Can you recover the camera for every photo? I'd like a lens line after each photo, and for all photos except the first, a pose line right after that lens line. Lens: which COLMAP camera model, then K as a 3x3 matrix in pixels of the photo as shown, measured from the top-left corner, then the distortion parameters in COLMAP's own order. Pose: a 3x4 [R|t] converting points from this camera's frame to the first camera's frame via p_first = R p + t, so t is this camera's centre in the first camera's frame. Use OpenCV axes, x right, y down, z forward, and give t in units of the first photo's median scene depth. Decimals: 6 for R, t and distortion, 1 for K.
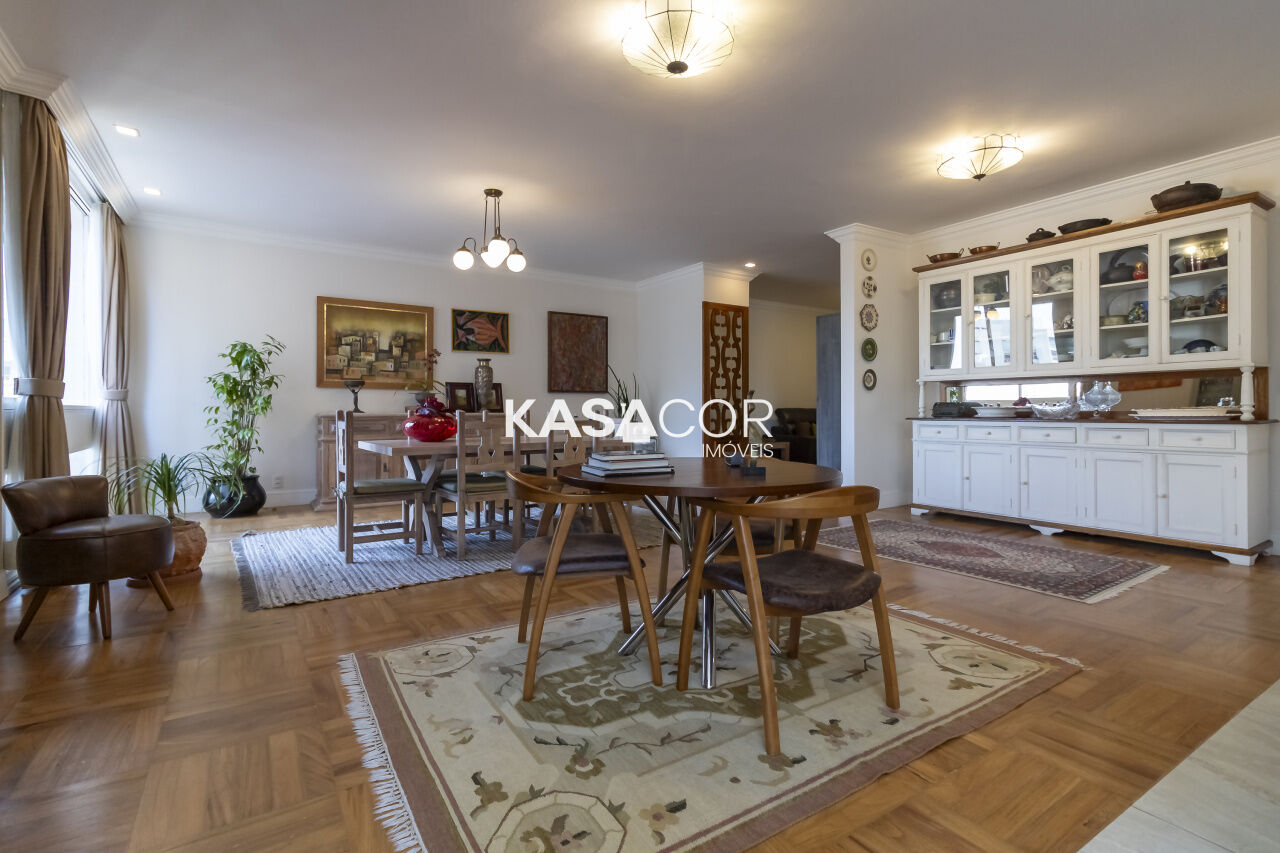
lens RADIAL K [[596.7, 0, 660.7], [0, 596.7, 410.2], [0, 0, 1]] dist [0.003401, 0.000431]
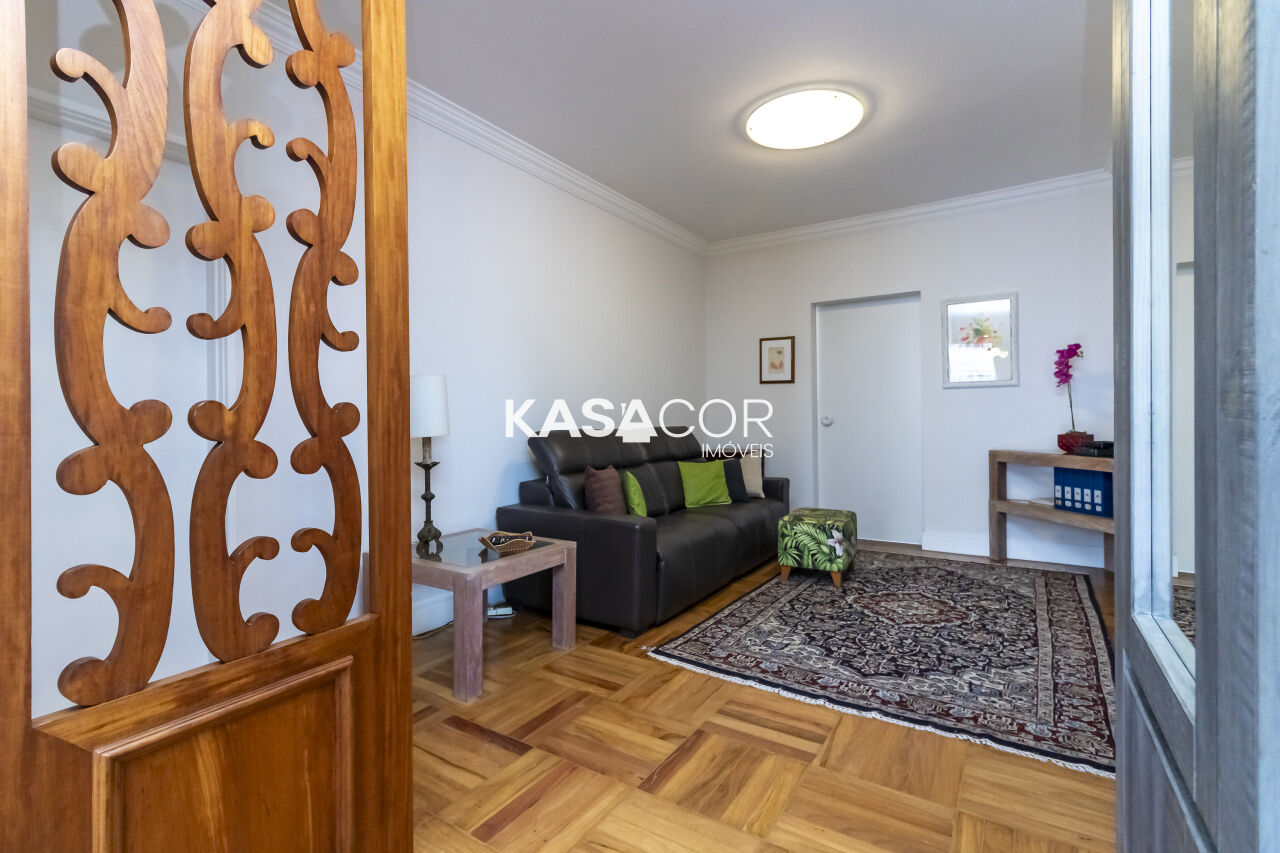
lens RADIAL K [[602.5, 0, 625.8], [0, 602.5, 418.1], [0, 0, 1]] dist [-0.000462, -0.000194]
pose [[0.923426, -0.011120, 0.383615, 0.162696], [0.011923, 0.999929, 0.000282, -0.017082], [-0.383591, 0.004313, 0.923493, 0.953352]]
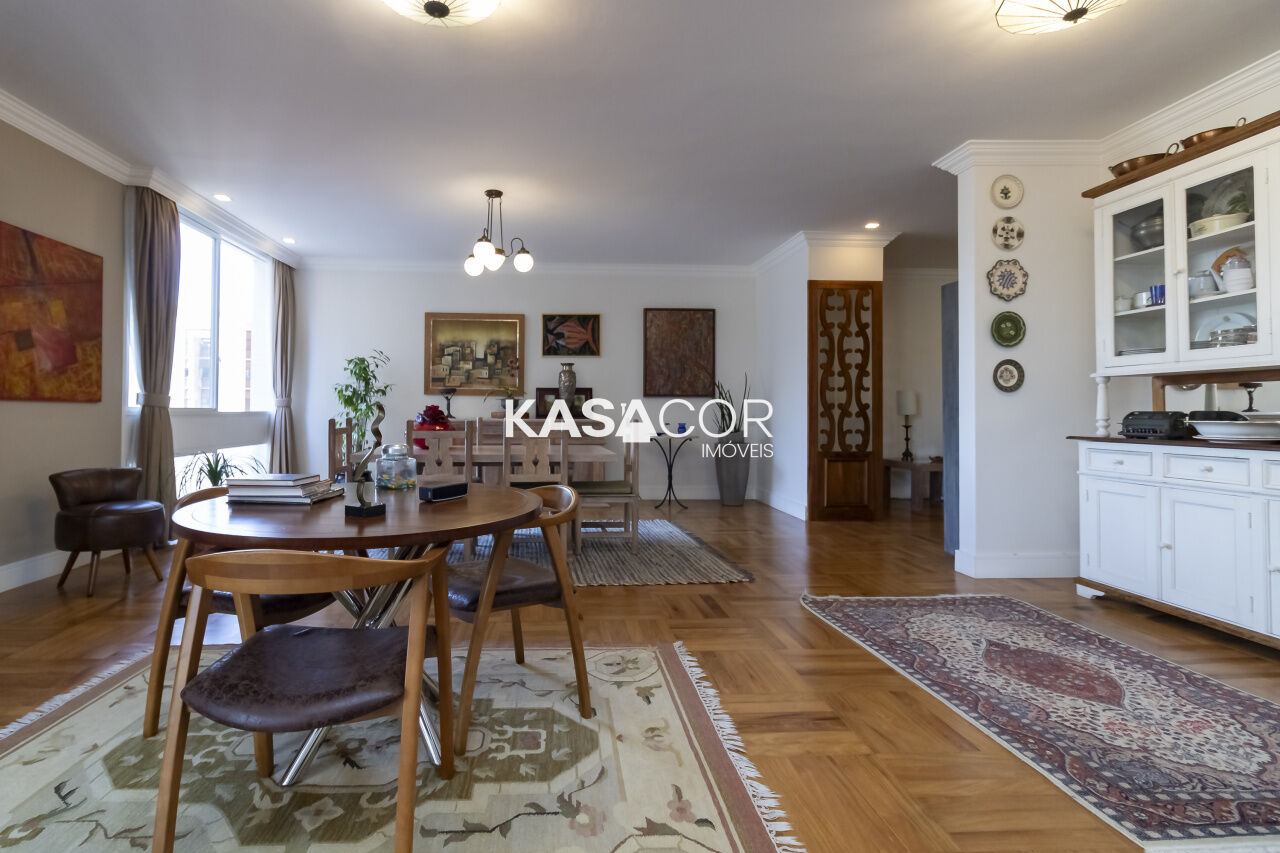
lens RADIAL K [[621.0, 0, 569.2], [0, 621.0, 403.8], [0, 0, 1]] dist [0.004195, 0.000539]
pose [[0.854166, -0.001577, -0.519998, 0.256197], [-0.005344, 0.999916, -0.011810, -0.008600], [0.519973, 0.012867, 0.854086, 0.151051]]
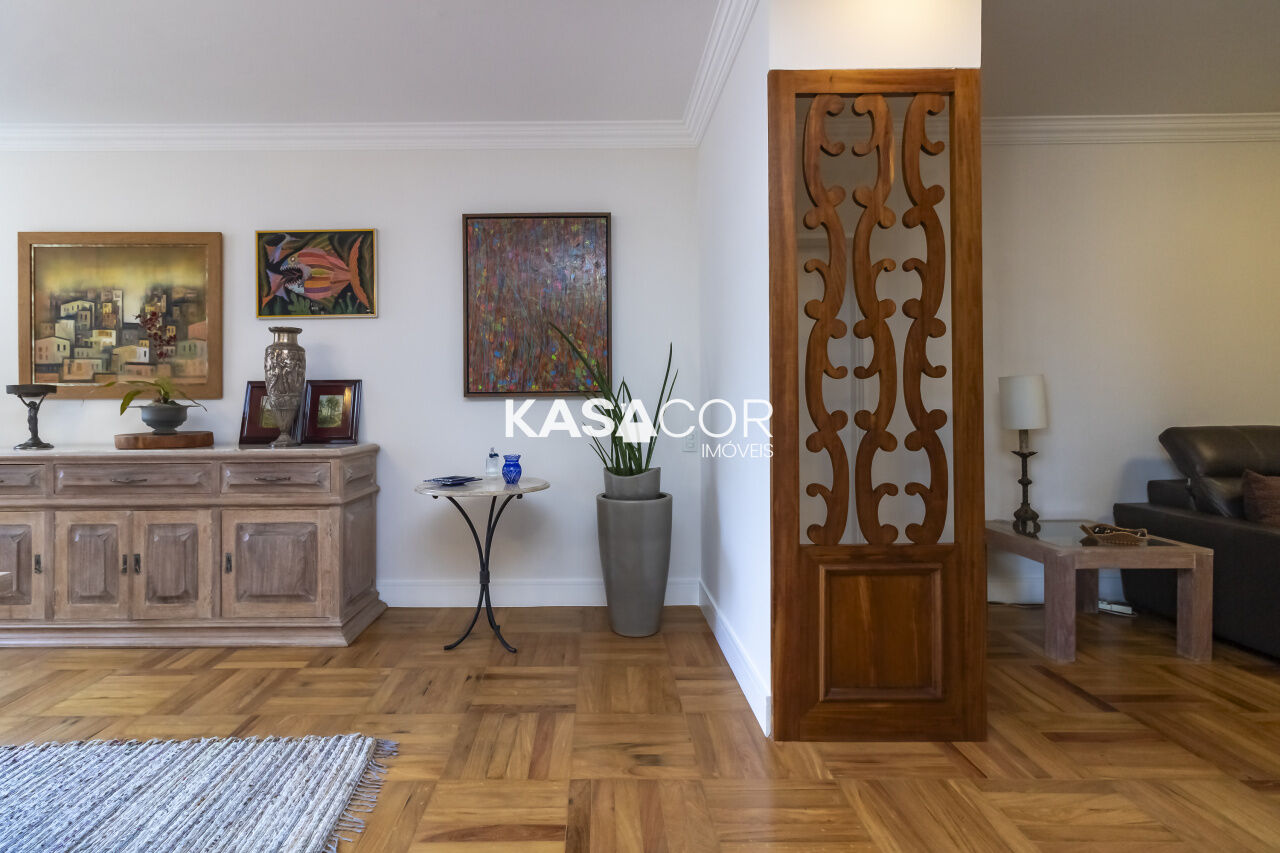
lens RADIAL K [[656.8, 0, 578.7], [0, 656.8, 402.7], [0, 0, 1]] dist [0.015590, -0.000603]
pose [[0.836279, -0.010468, -0.548204, 0.186722], [0.008633, 0.999945, -0.005925, -0.026329], [0.548236, 0.000222, 0.836324, 0.768903]]
